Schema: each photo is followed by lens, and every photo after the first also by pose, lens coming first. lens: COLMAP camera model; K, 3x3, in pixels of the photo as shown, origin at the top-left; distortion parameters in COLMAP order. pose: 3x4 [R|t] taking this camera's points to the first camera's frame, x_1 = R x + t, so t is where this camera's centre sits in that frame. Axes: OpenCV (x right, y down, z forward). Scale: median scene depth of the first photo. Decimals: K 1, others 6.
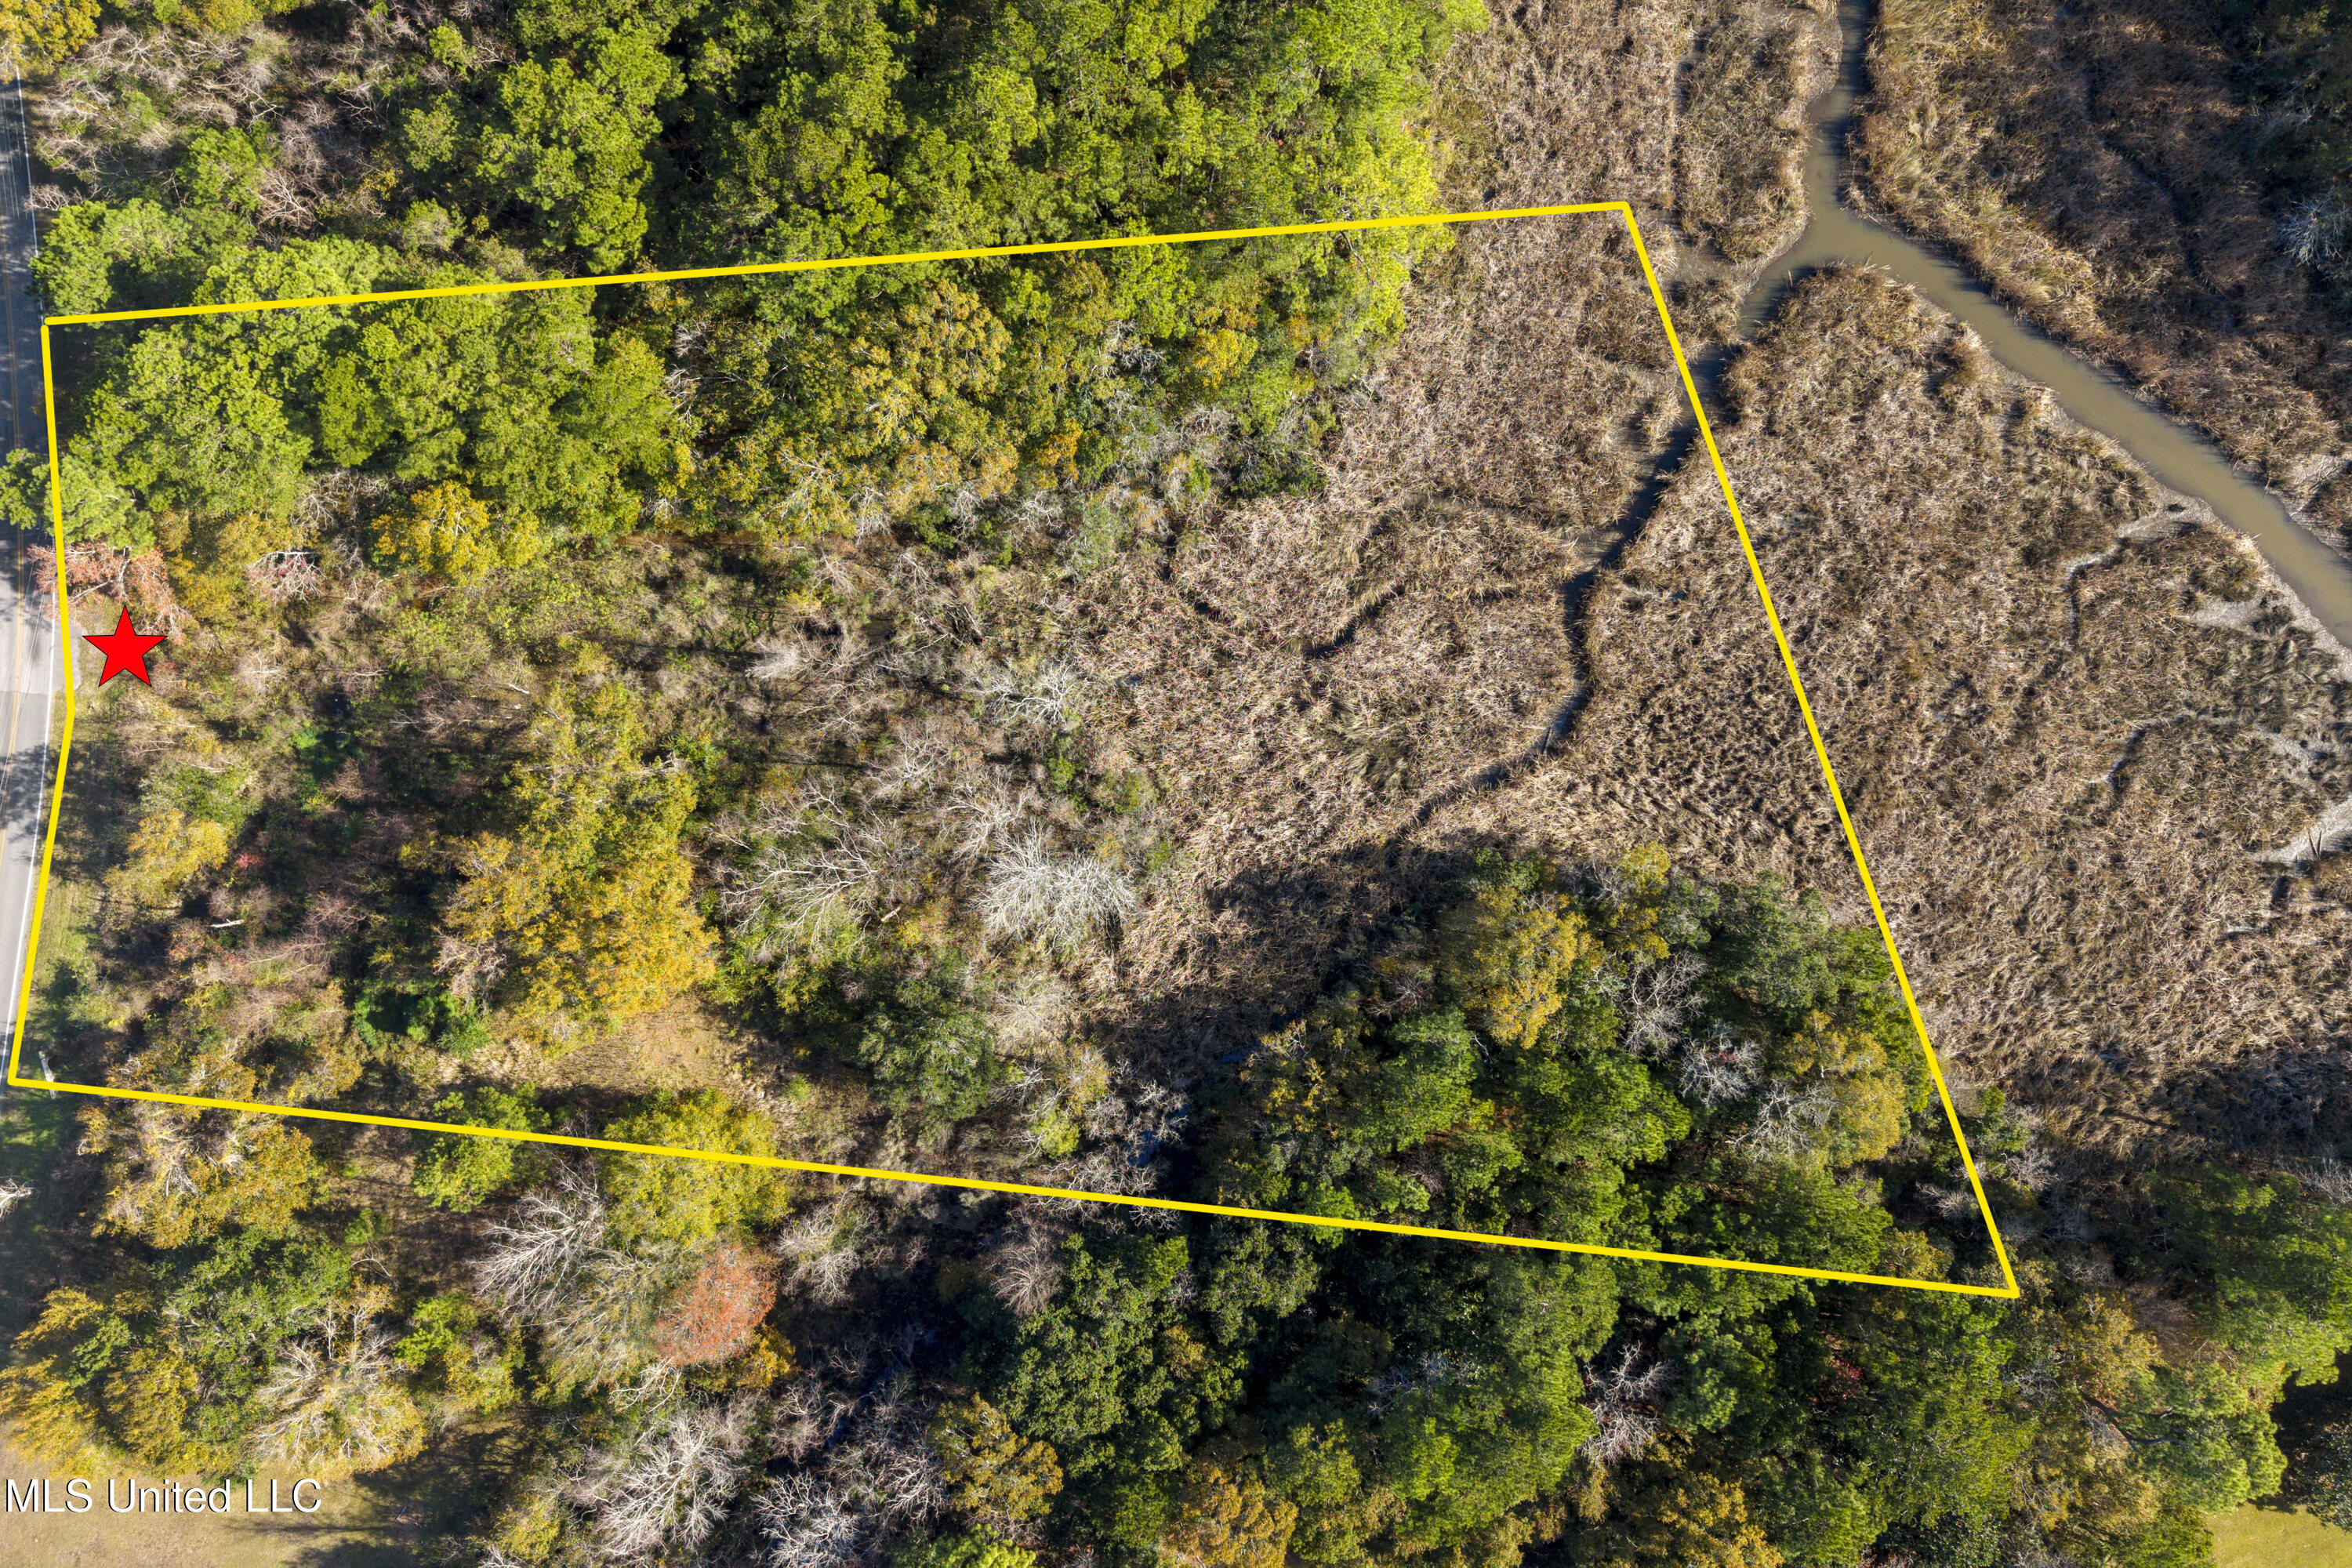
lens RADIAL K [[1862.6, 0, 1165.7], [0, 1862.6, 803.7], [0, 0, 1]] dist [0.057718, -0.084328]
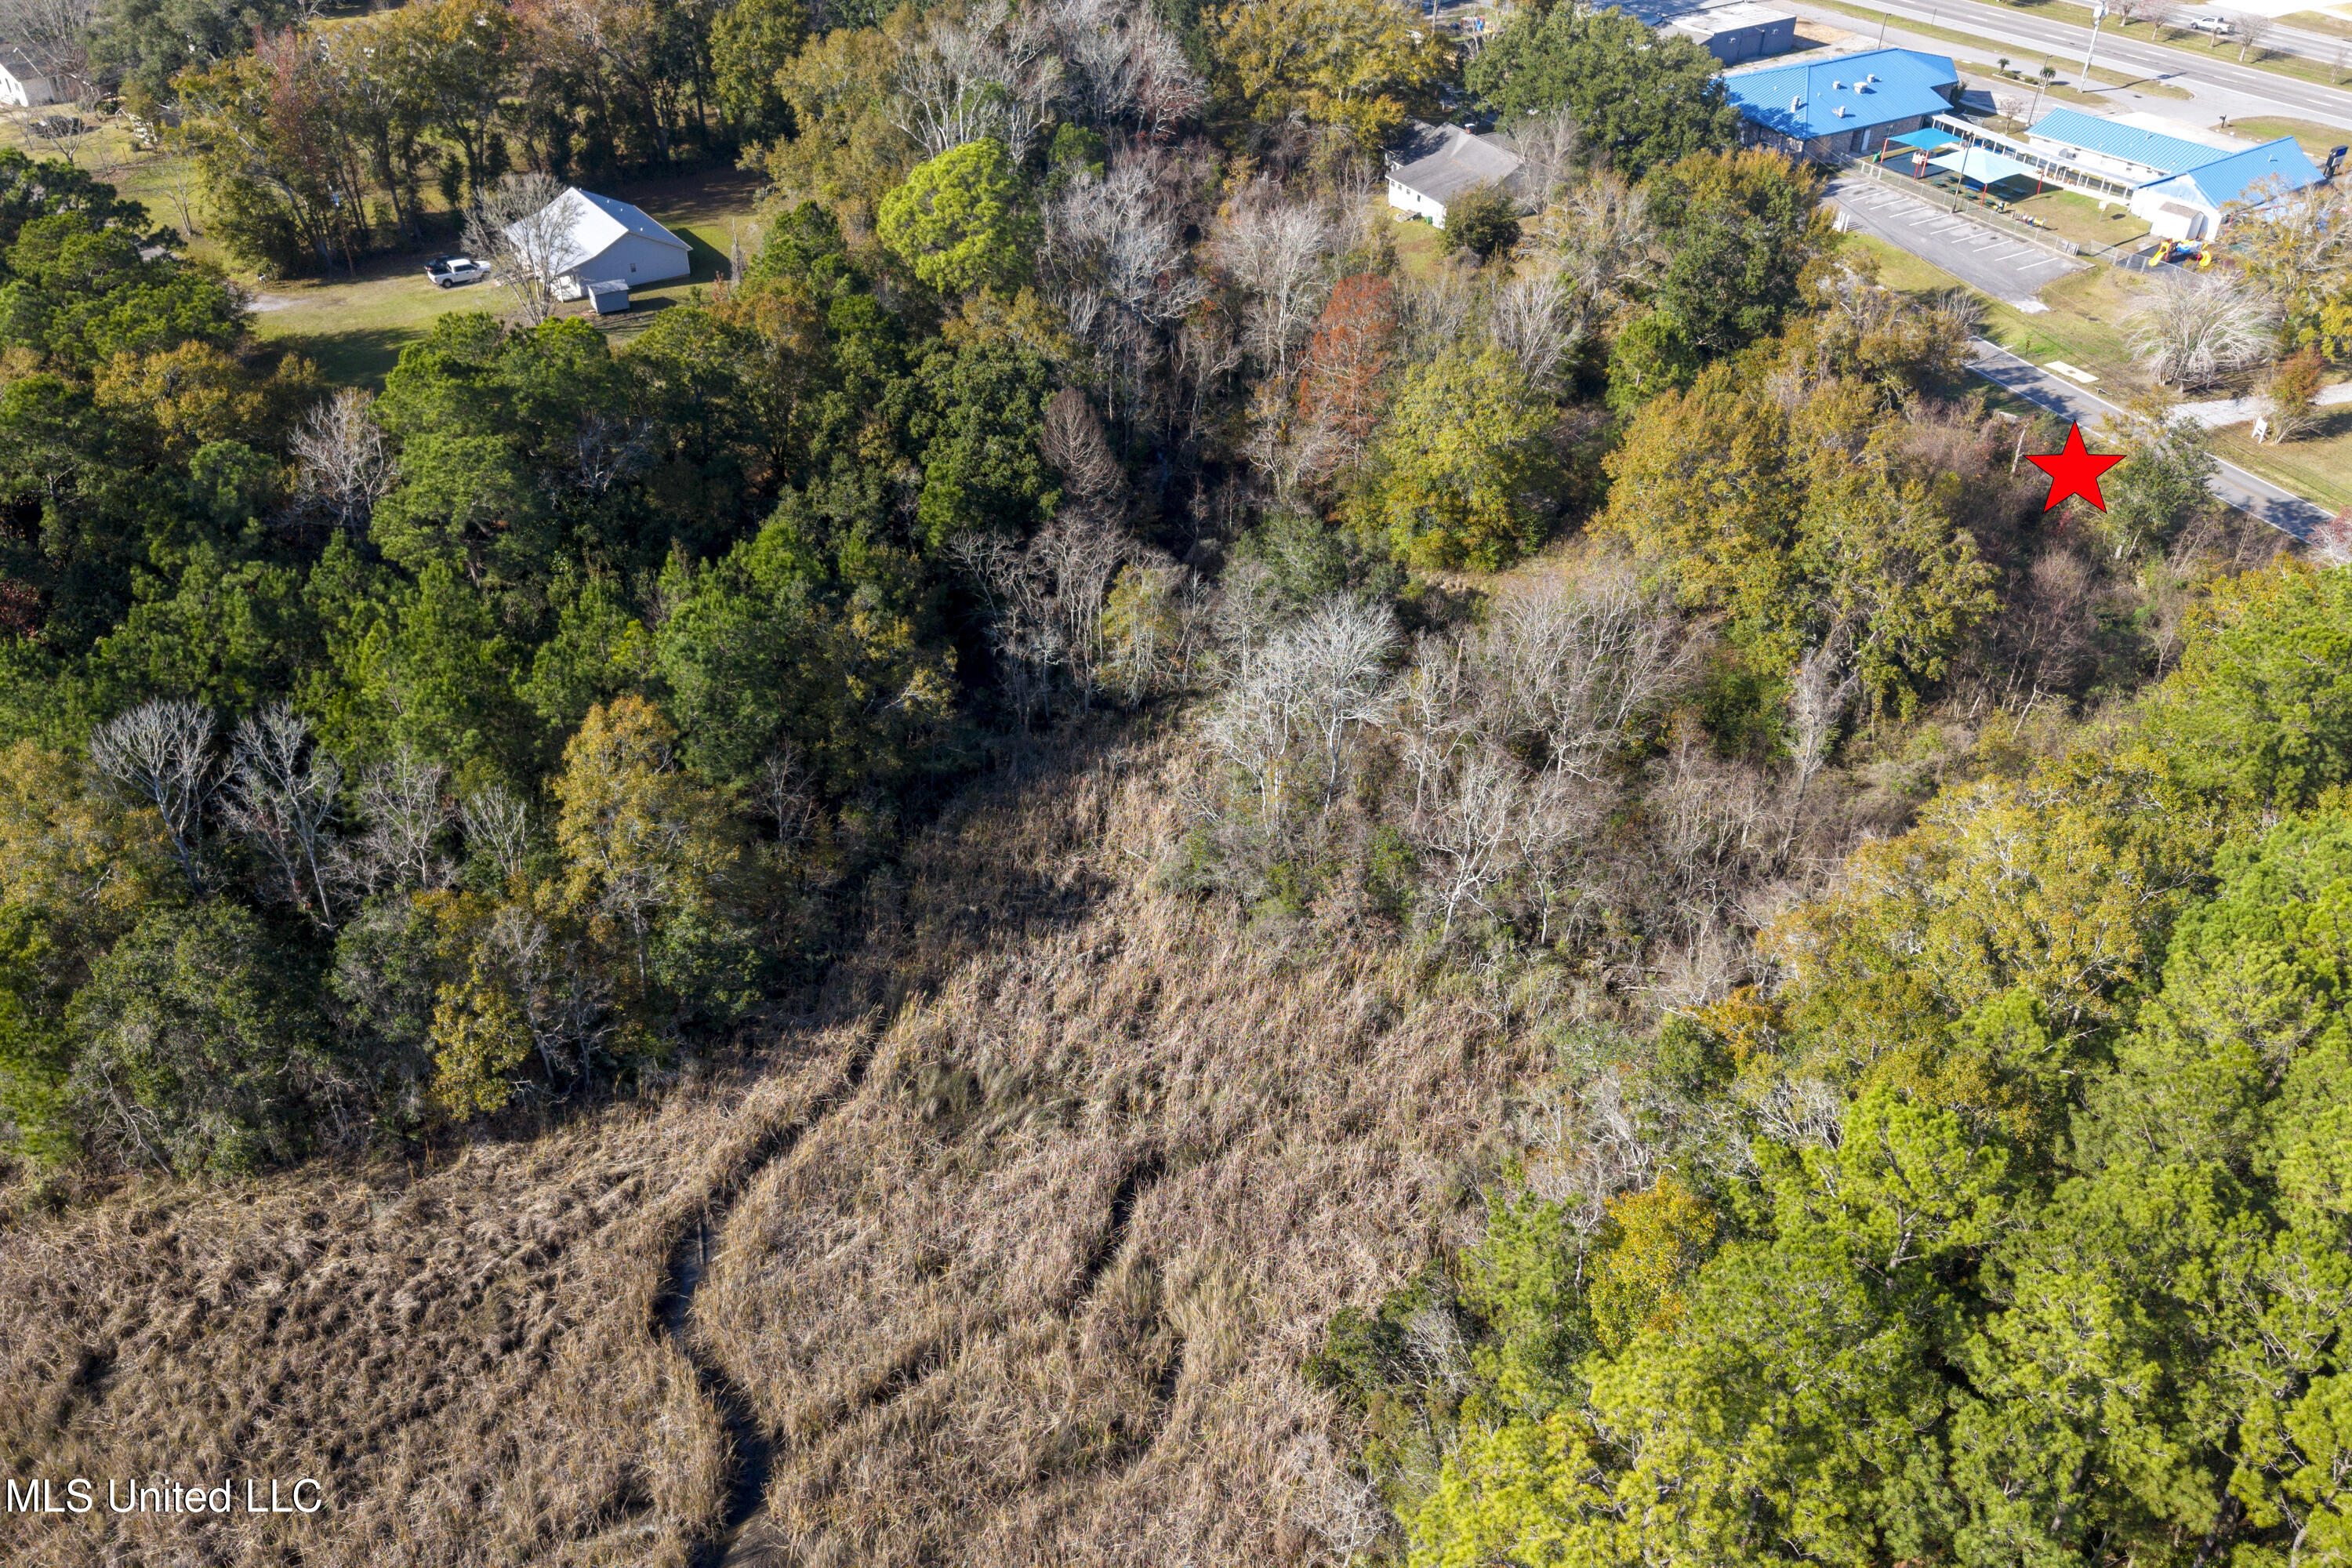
lens RADIAL K [[1862.6, 0, 1177.2], [0, 1862.6, 815.4], [0, 0, 1]] dist [0.057718, -0.084328]
pose [[-0.853331, 0.294460, -0.430256, 0.293375], [-0.521305, -0.494881, 0.695222, -0.436098], [-0.008211, 0.817549, 0.575801, 0.596747]]
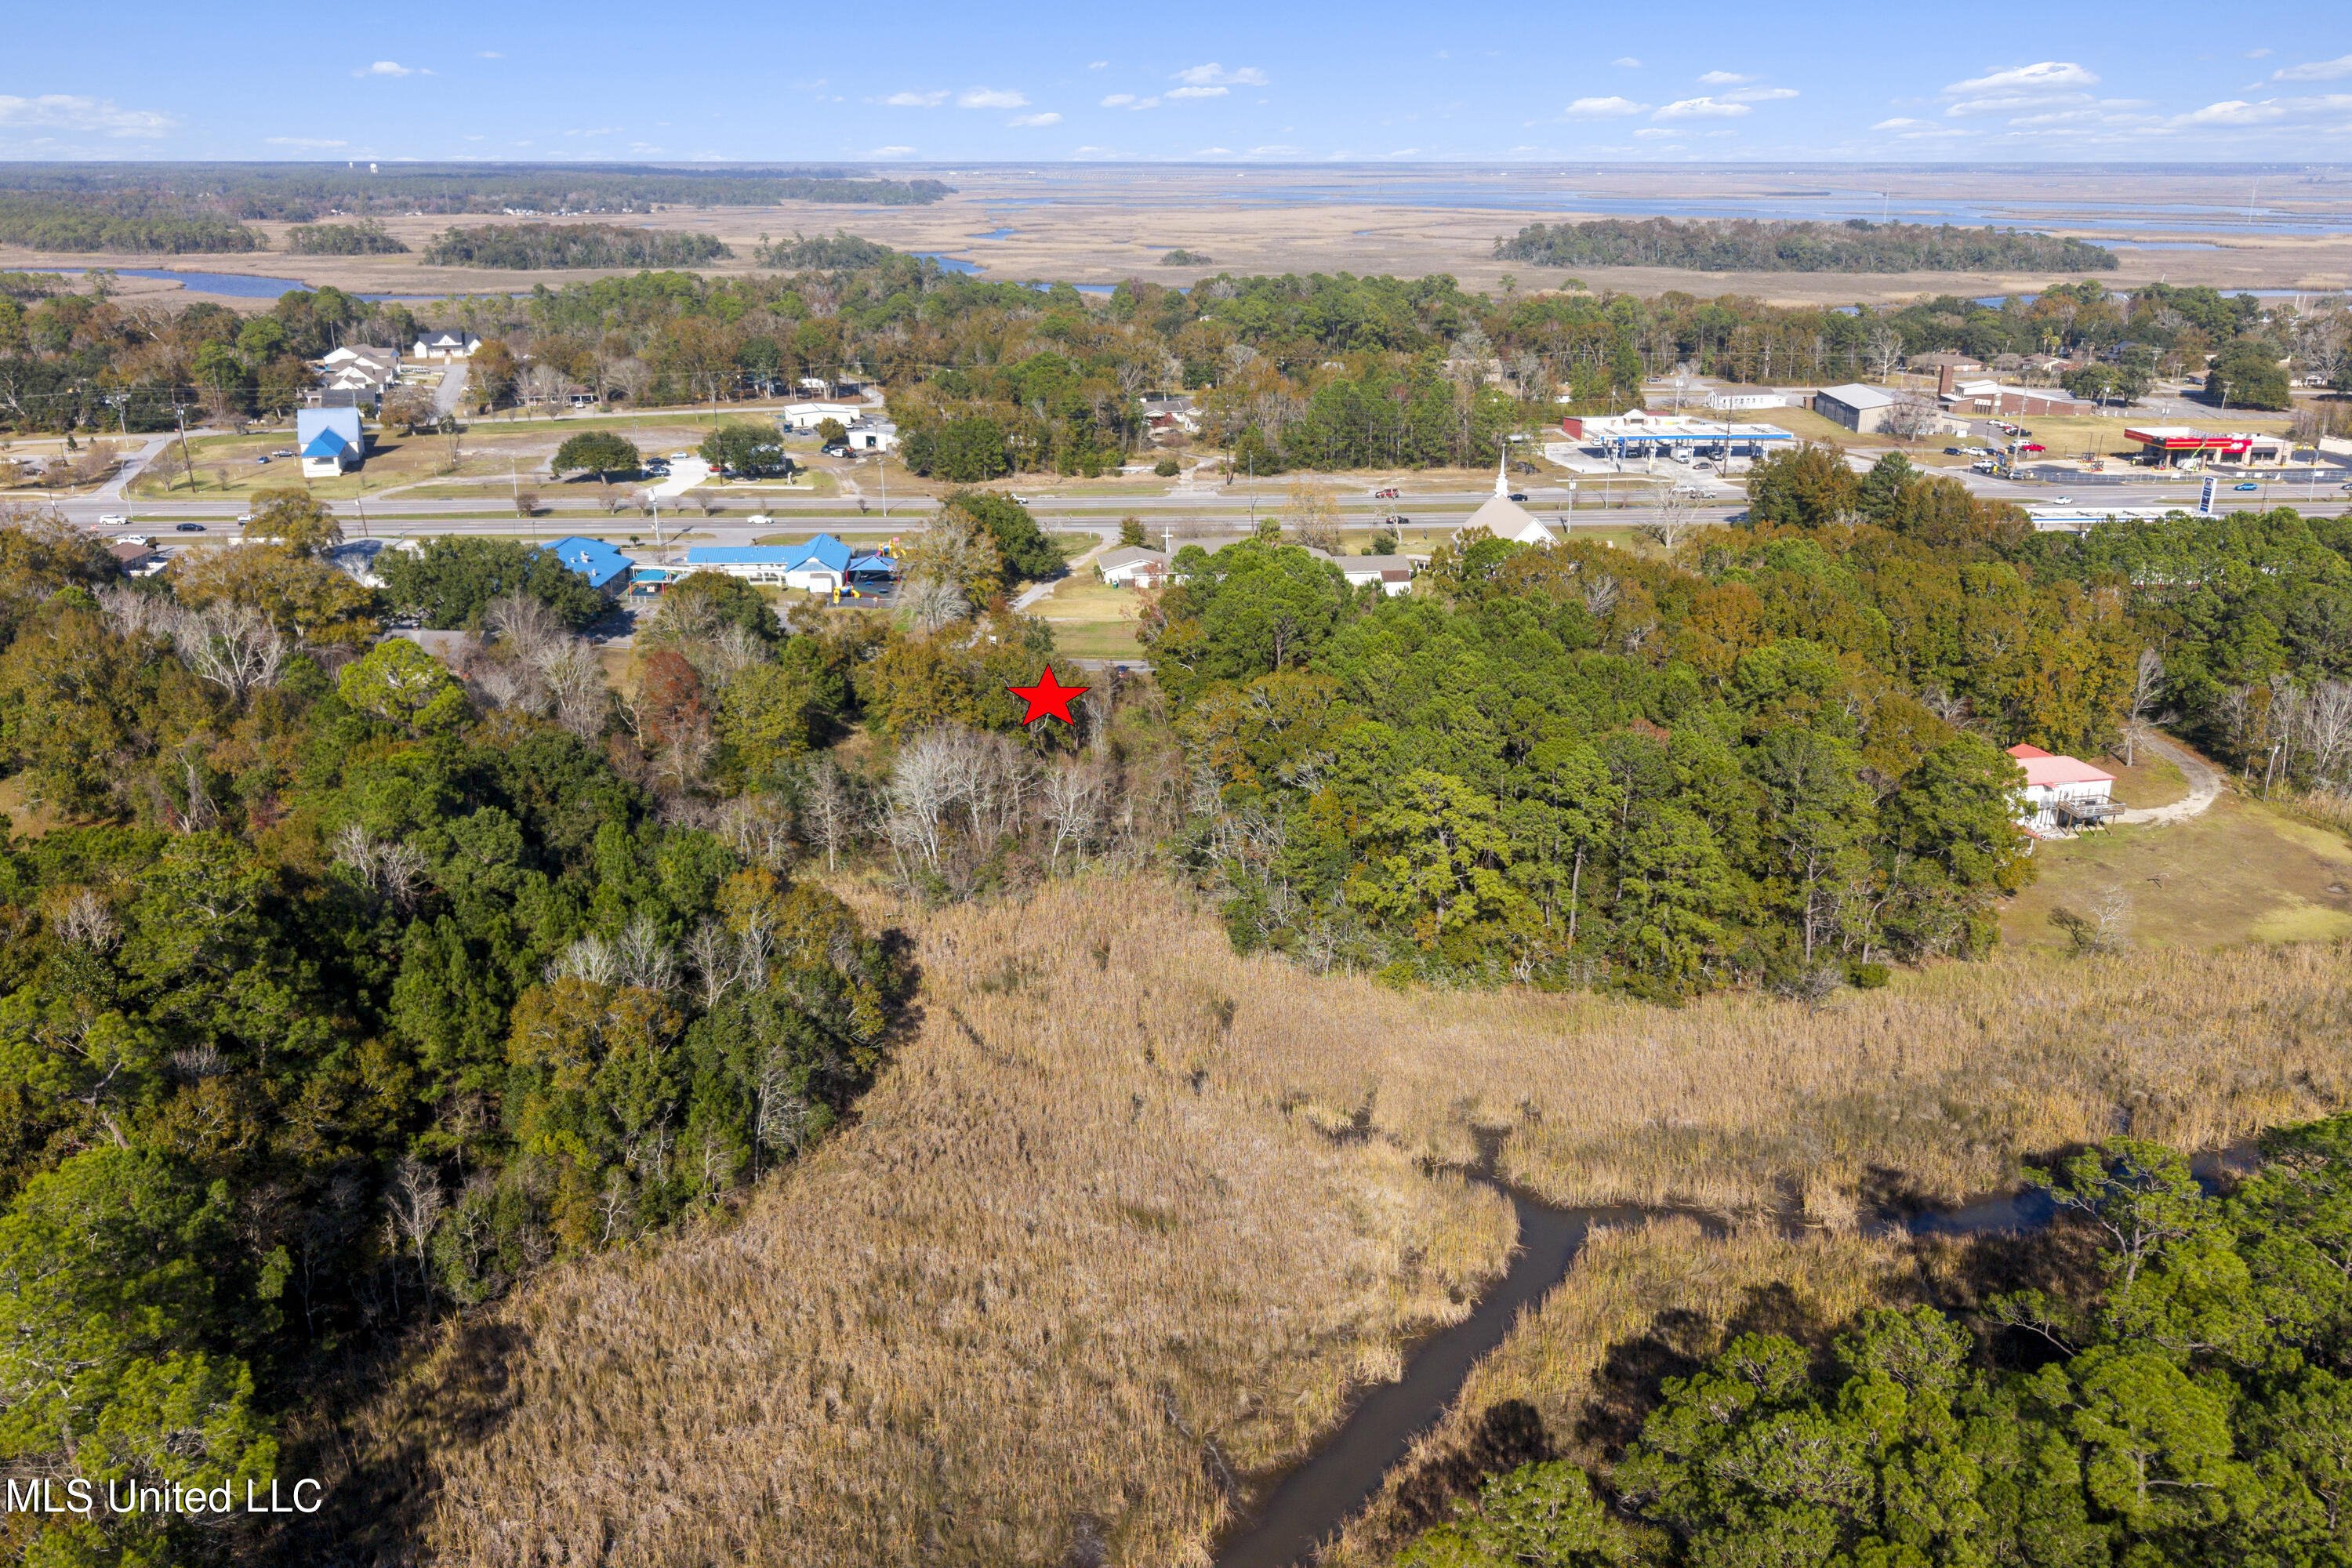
lens RADIAL K [[1862.6, 0, 1174.8], [0, 1862.6, 794.2], [0, 0, 1]] dist [0.057718, -0.084328]
pose [[-0.010963, 0.315085, -0.949000, 1.143733], [-0.999728, 0.016075, 0.016886, -0.153774], [0.020575, 0.948927, 0.314824, 0.559144]]
